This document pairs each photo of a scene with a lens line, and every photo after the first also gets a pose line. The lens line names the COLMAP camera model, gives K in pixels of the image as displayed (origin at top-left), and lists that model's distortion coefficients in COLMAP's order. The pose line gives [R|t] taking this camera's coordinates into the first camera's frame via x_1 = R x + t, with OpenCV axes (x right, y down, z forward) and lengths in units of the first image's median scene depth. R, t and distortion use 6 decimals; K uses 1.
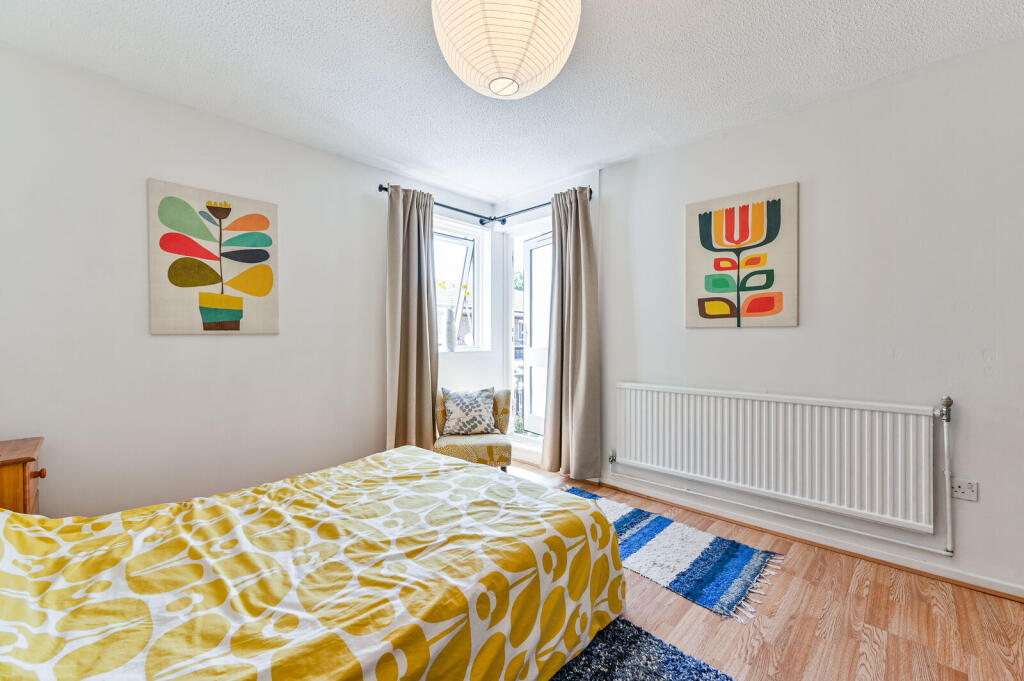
lens RADIAL K [[412.7, 0, 512.0], [0, 412.7, 340.5], [0, 0, 1]] dist [-0.000284, -0.000021]
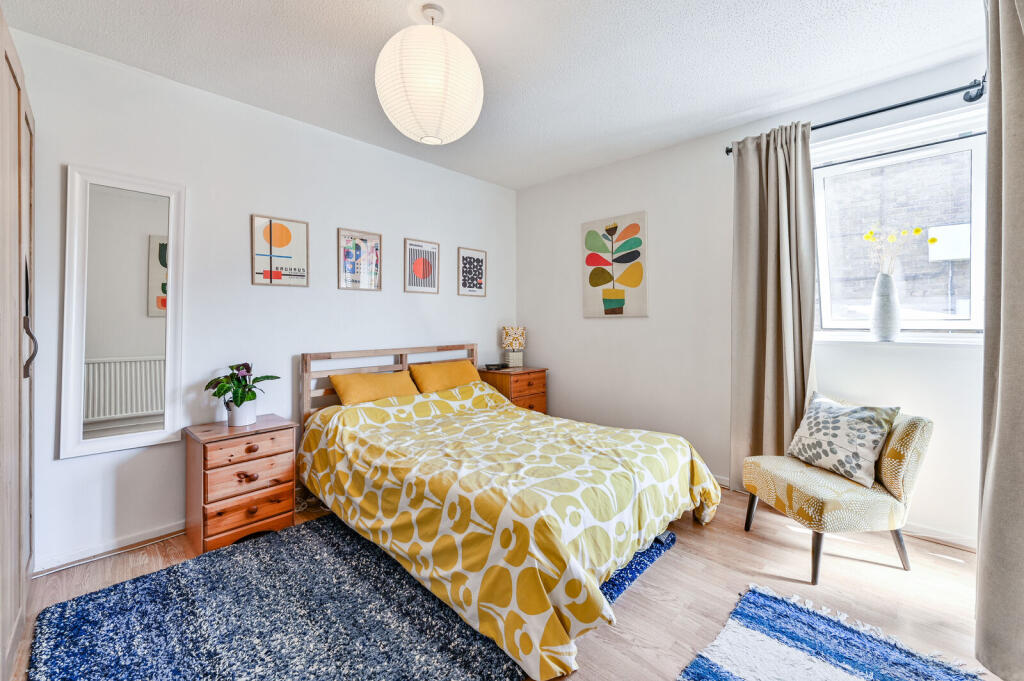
lens RADIAL K [[413.6, 0, 510.5], [0, 413.6, 323.8], [0, 0, 1]] dist [-0.002121, -0.000044]
pose [[-0.012116, 0.009265, -0.999884, 0.726499], [-0.003953, 0.999949, 0.009314, -0.004662], [0.999919, 0.004065, -0.012078, 0.678847]]
